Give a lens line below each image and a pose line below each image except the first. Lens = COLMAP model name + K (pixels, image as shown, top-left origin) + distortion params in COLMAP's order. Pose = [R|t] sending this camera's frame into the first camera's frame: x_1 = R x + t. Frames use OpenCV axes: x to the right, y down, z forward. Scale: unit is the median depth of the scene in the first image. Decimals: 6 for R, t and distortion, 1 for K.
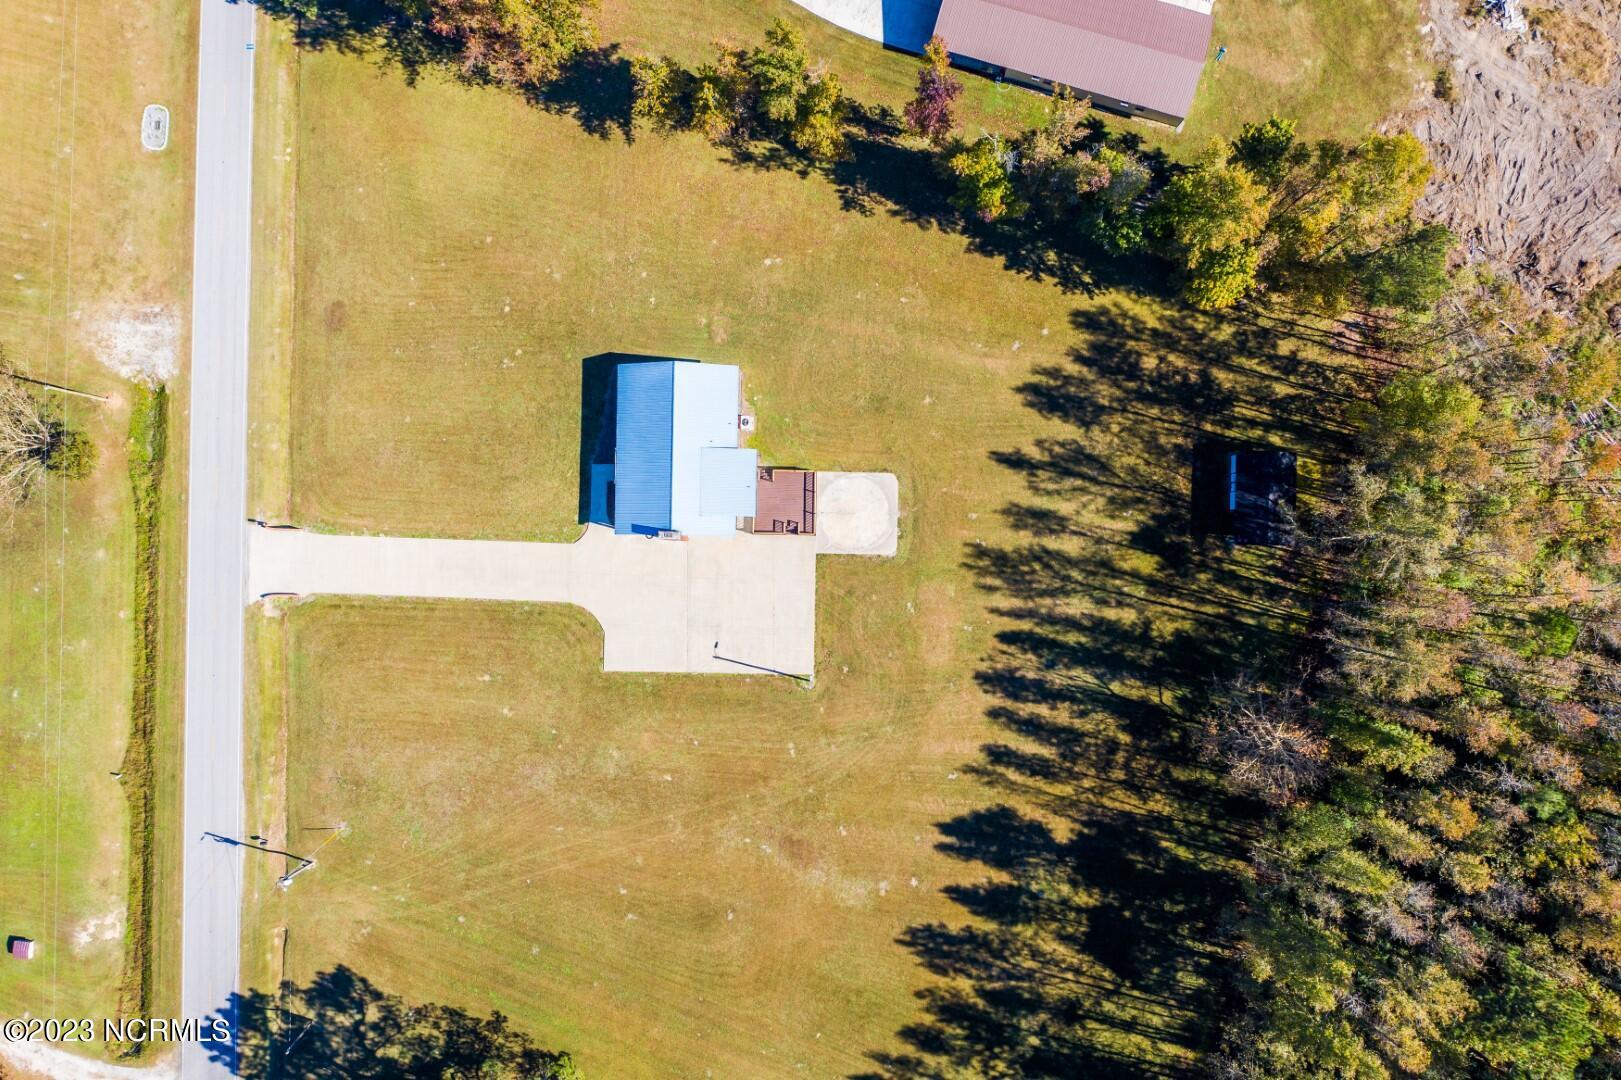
lens RADIAL K [[1274.4, 0, 810.5], [0, 1274.4, 540.0], [0, 0, 1]] dist [-0.041882, 0.008239]
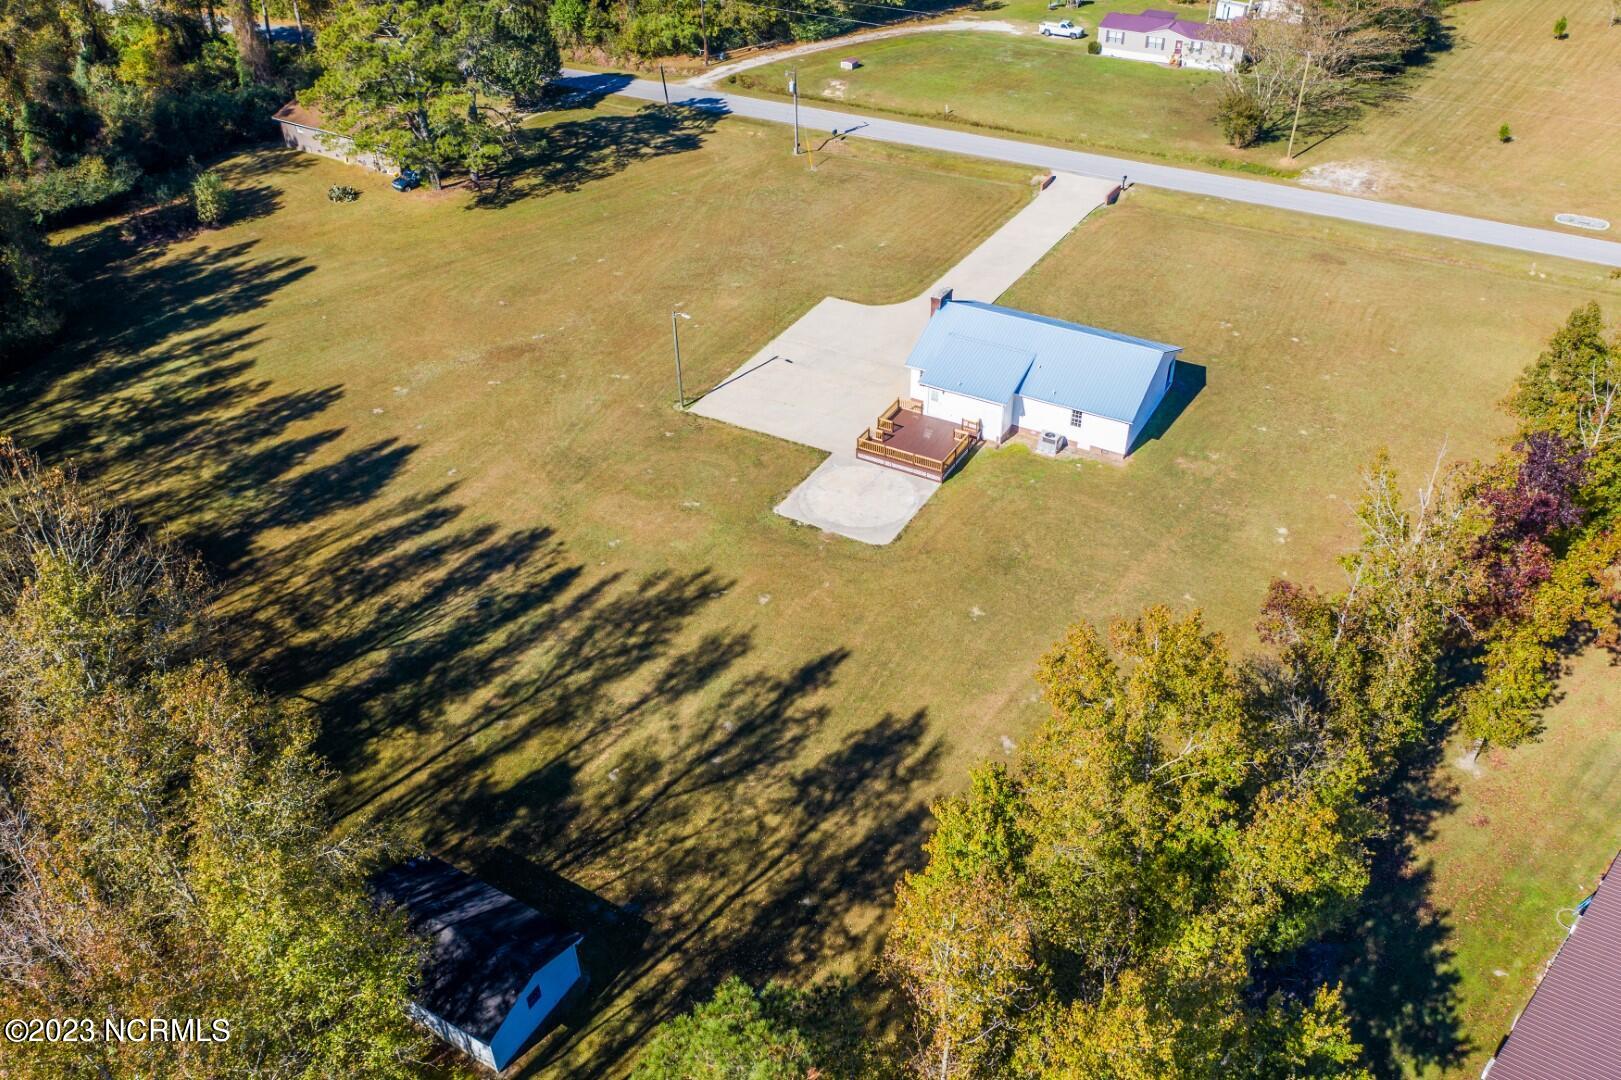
lens RADIAL K [[1262.7, 0, 810.5], [0, 1262.7, 540.0], [0, 0, 1]] dist [-0.019413, -0.003124]
pose [[-0.479741, 0.544438, -0.688066, 0.506120], [-0.876607, -0.263862, 0.402414, -0.266324], [0.037535, 0.796218, 0.603844, 0.624192]]
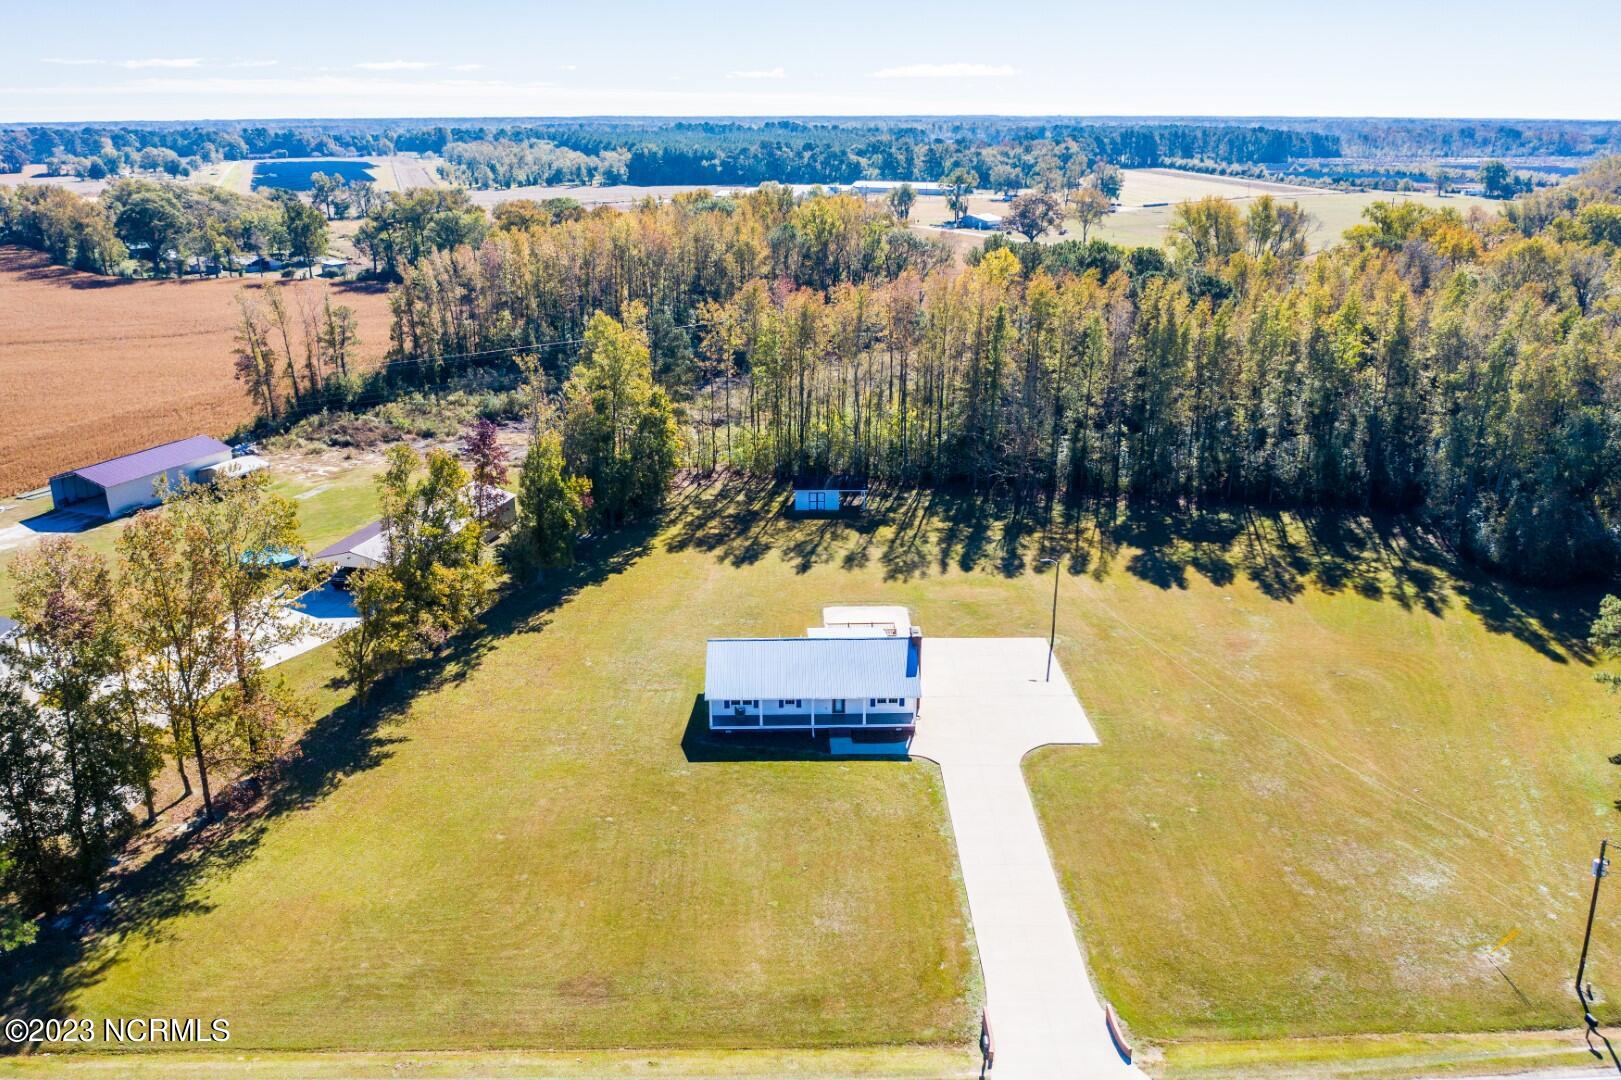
lens RADIAL K [[1274.4, 0, 810.5], [0, 1274.4, 540.0], [0, 0, 1]] dist [-0.041882, 0.008239]
pose [[-0.044672, -0.298744, 0.953287, -0.851516], [0.998939, -0.002638, 0.045985, -0.105505], [-0.011223, 0.954330, 0.298545, 0.658623]]
